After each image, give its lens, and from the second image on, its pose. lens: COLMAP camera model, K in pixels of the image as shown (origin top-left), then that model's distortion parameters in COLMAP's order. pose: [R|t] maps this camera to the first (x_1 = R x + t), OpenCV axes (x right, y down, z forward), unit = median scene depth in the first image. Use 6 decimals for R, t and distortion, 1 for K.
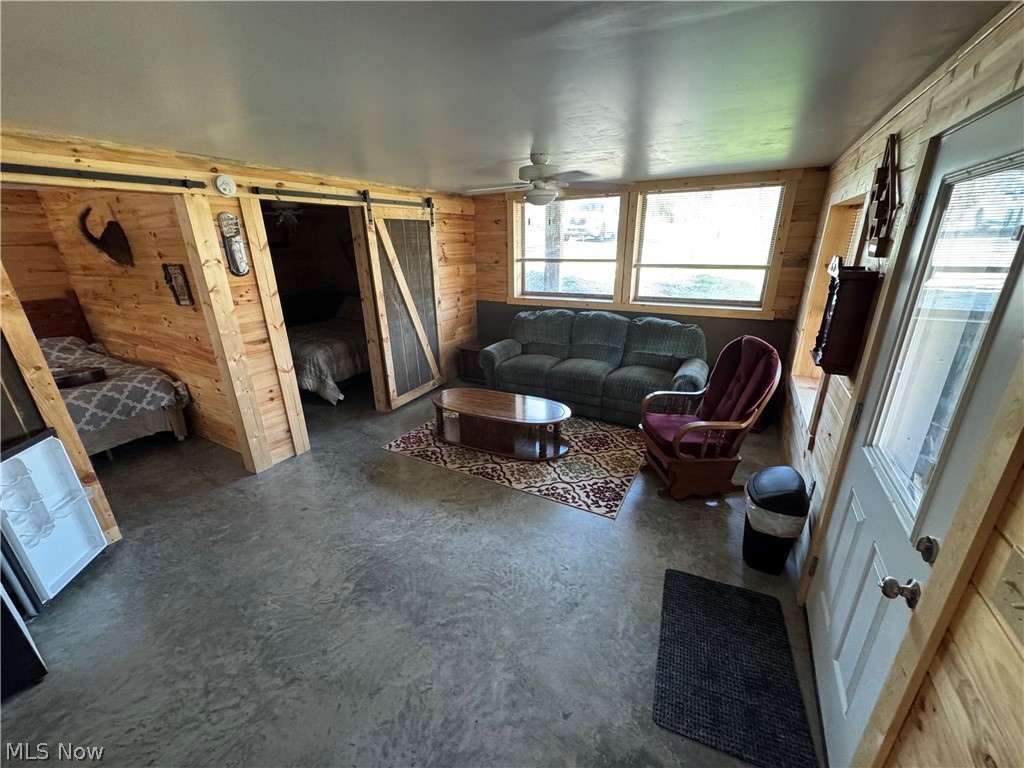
lens RADIAL K [[406.9, 0, 512.7], [0, 406.9, 385.5], [0, 0, 1]] dist [-0.003014, -0.000221]
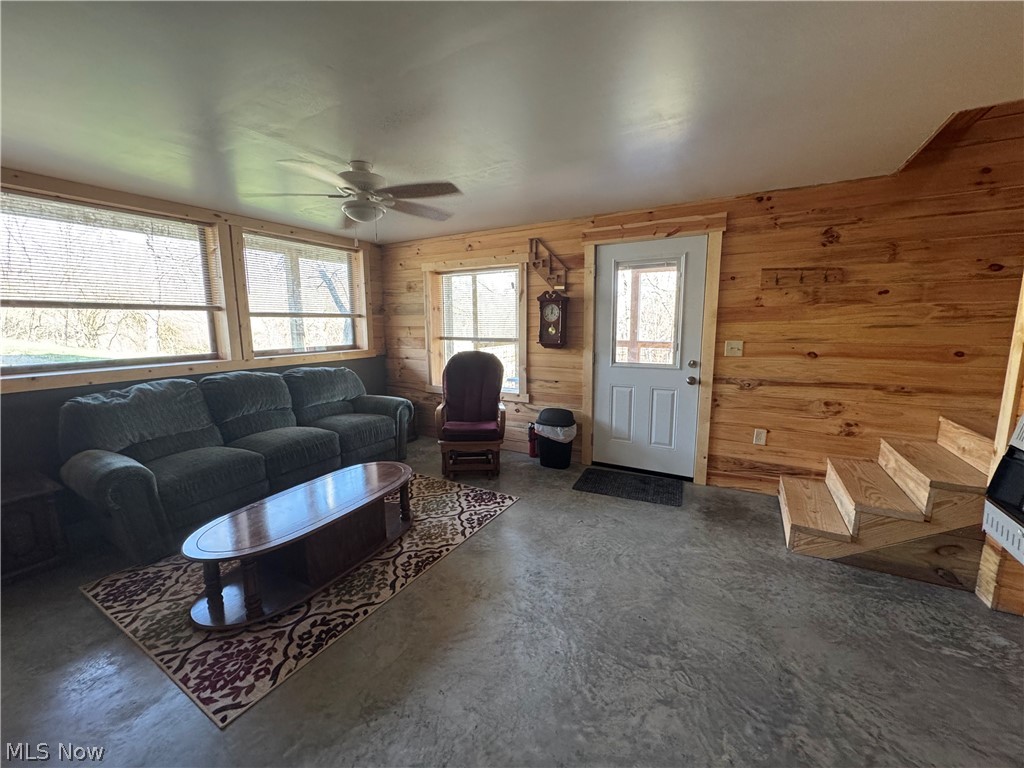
lens RADIAL K [[406.9, 0, 511.4], [0, 406.9, 383.7], [0, 0, 1]] dist [-0.003014, -0.000221]
pose [[0.015107, -0.132115, 0.991119, -0.987522], [0.339395, 0.933060, 0.119203, -0.150433], [-0.940523, 0.334580, 0.058935, 0.938565]]
